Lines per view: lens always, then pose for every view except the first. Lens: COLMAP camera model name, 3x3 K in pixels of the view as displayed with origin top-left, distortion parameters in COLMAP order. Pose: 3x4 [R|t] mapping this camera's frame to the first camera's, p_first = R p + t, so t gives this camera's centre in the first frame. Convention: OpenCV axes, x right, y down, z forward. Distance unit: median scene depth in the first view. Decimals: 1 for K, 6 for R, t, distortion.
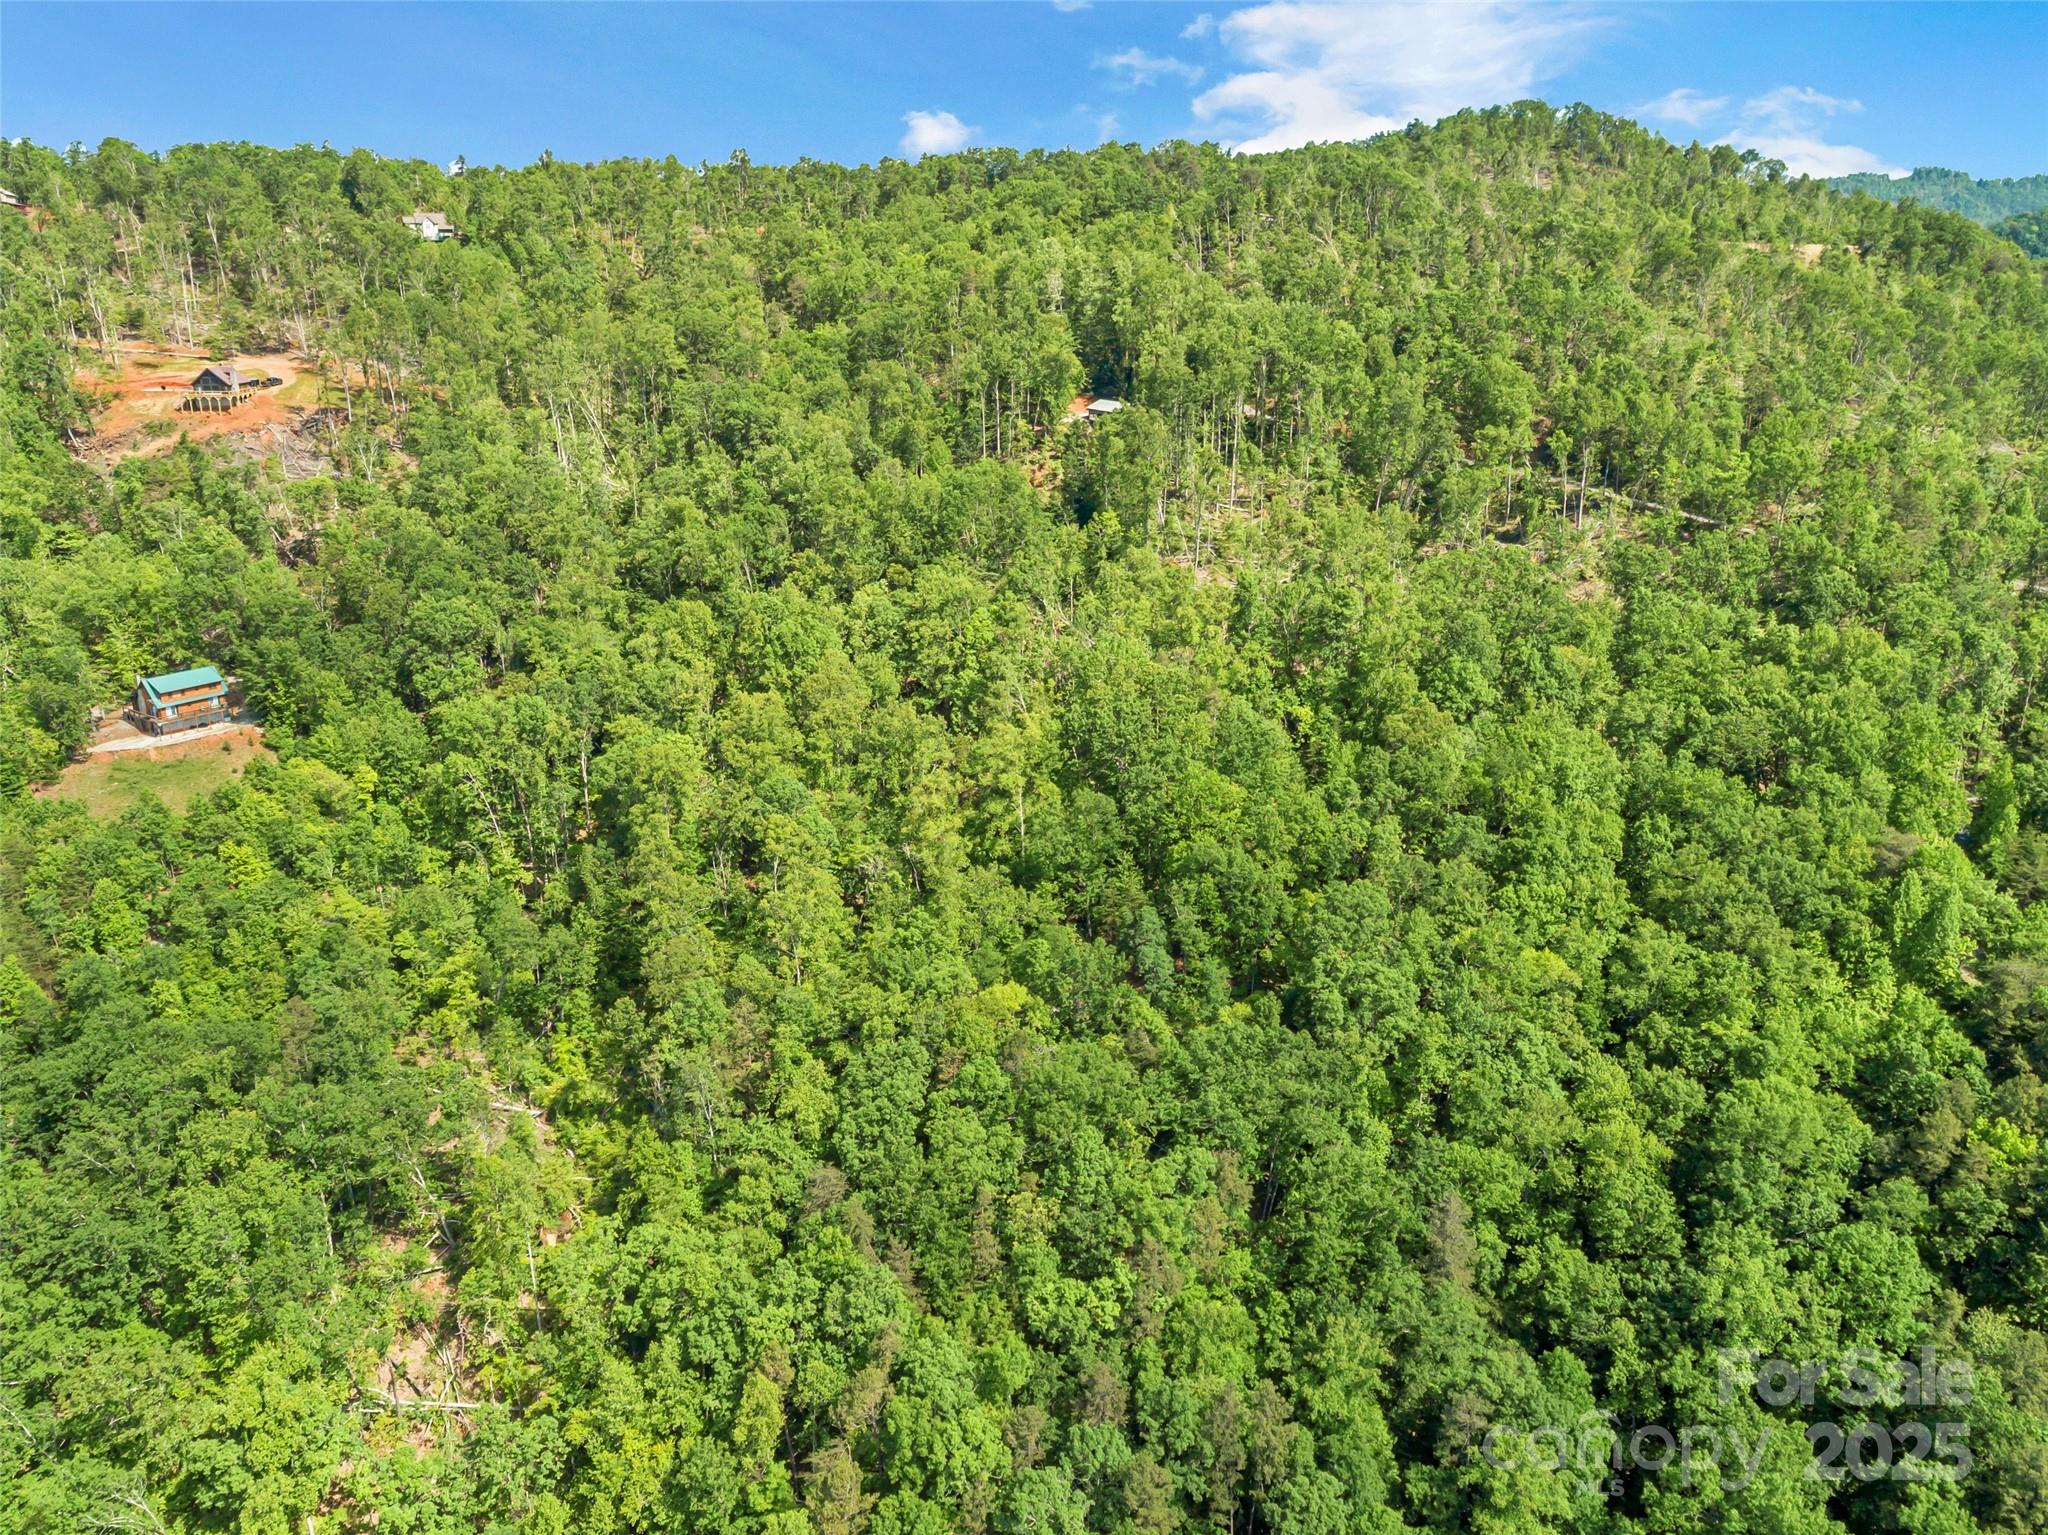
lens RADIAL K [[1442.0, 0, 1024.0], [0, 1442.0, 767.5], [0, 0, 1]] dist [-0.022745, 0.000745]
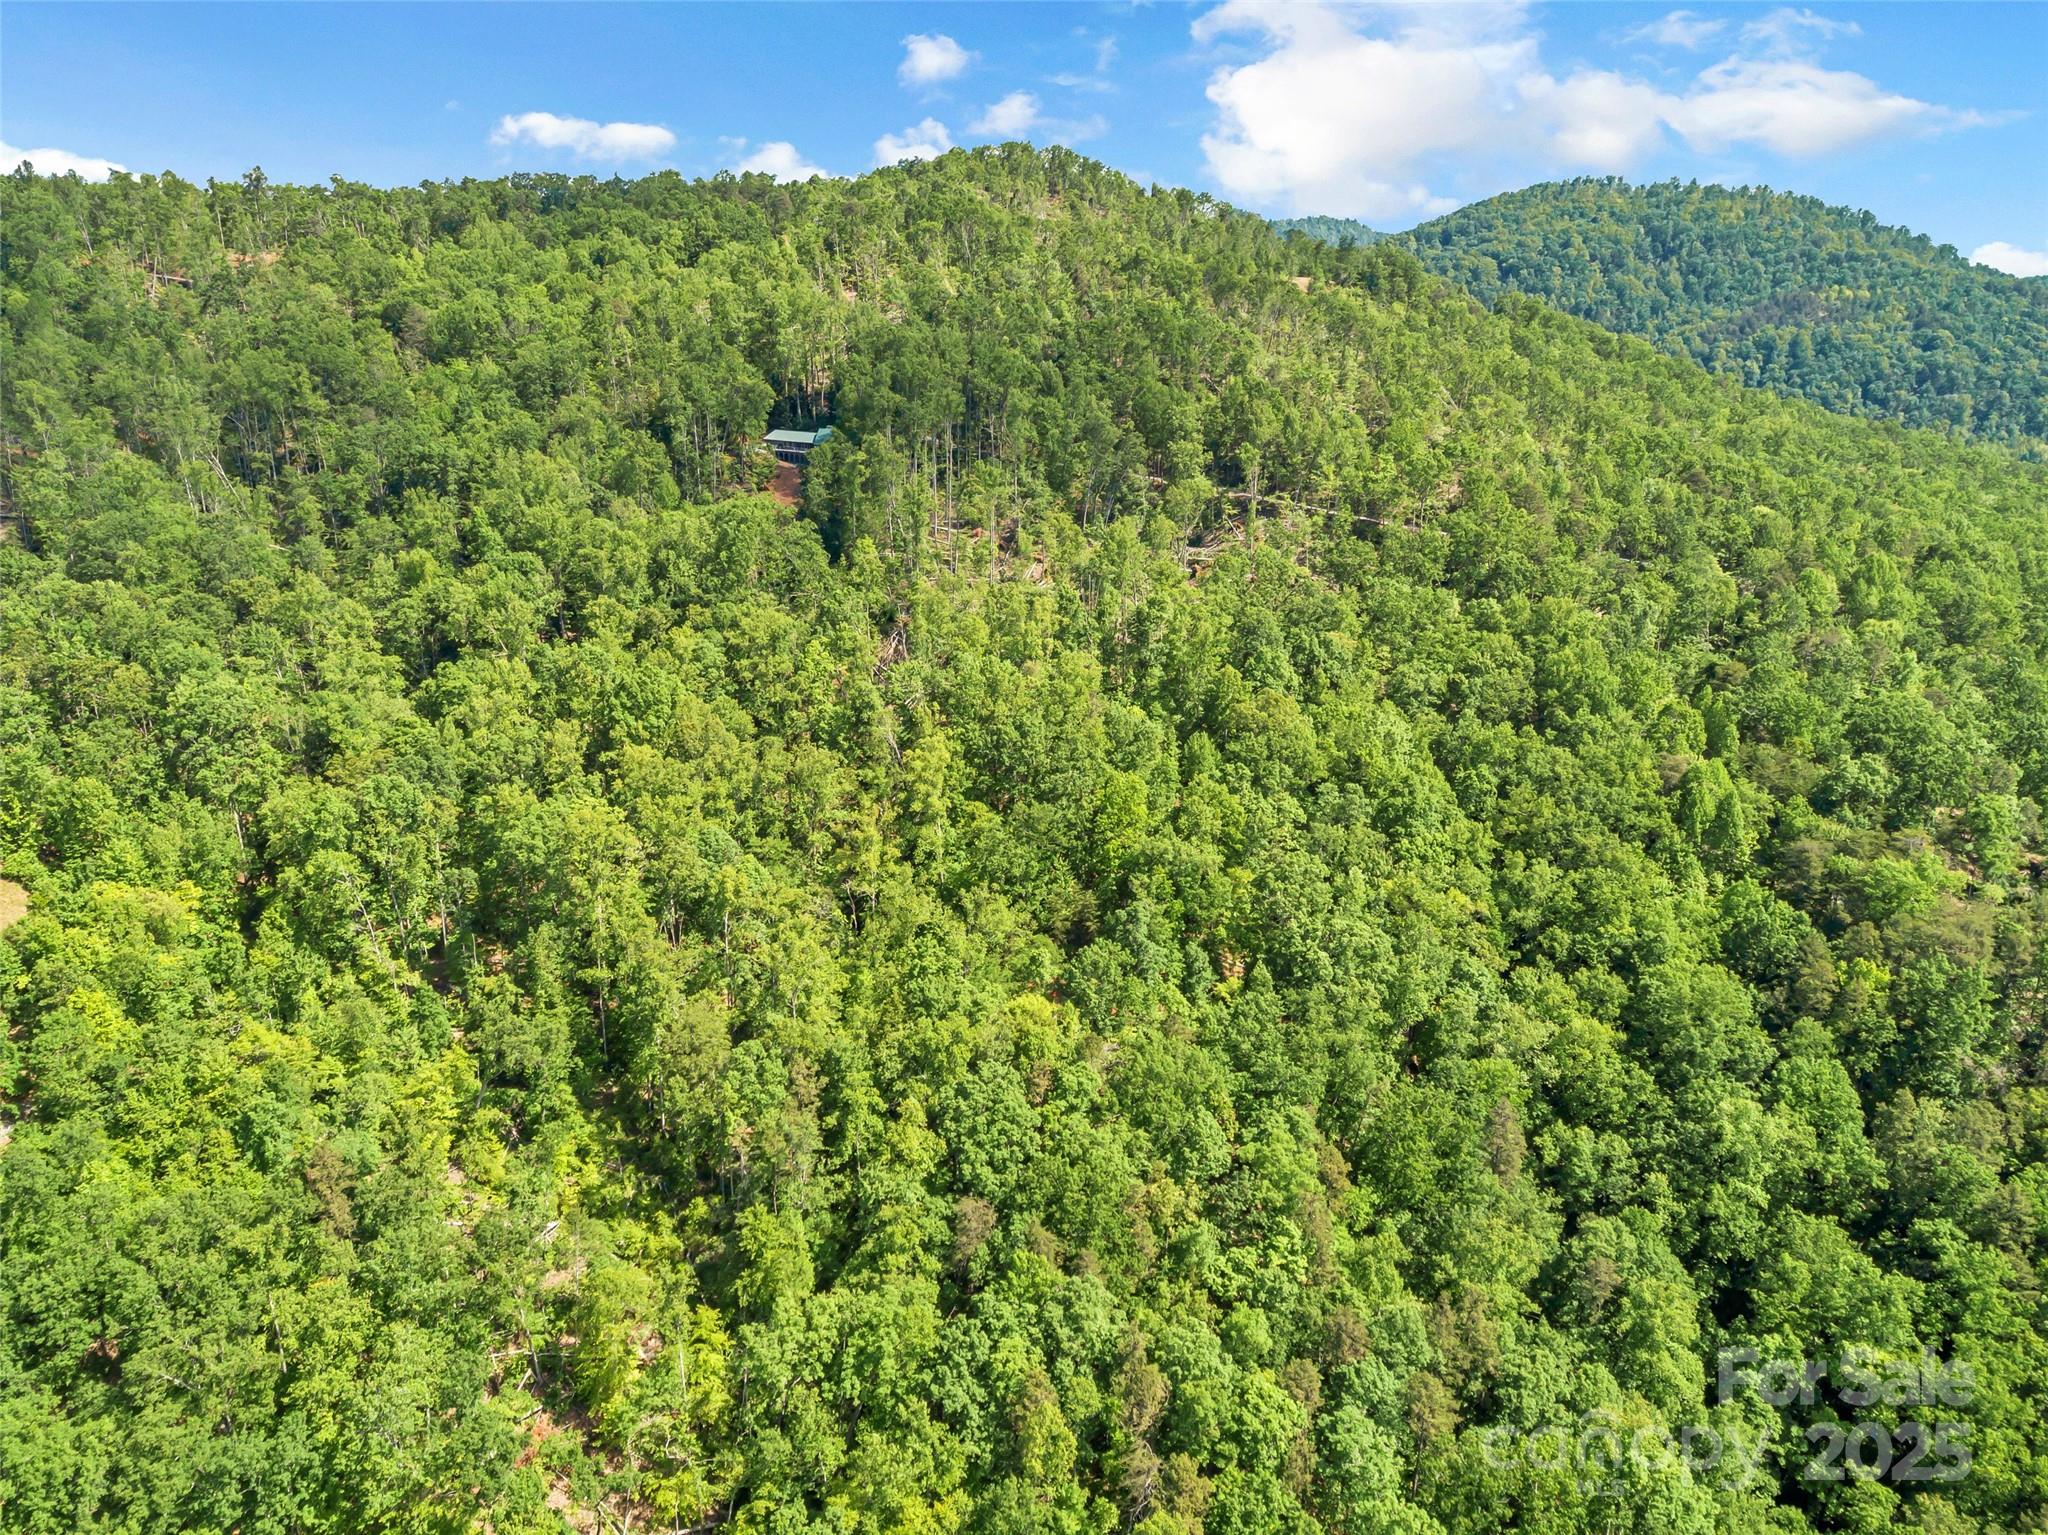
lens RADIAL K [[1420.4, 0, 1024.0], [0, 1420.4, 767.5], [0, 0, 1]] dist [-0.014007, -0.002017]
pose [[0.930410, -0.113001, 0.348667, -0.347823], [0.117809, 0.993008, 0.007459, -0.019439], [-0.347072, 0.034136, 0.937217, 0.042760]]
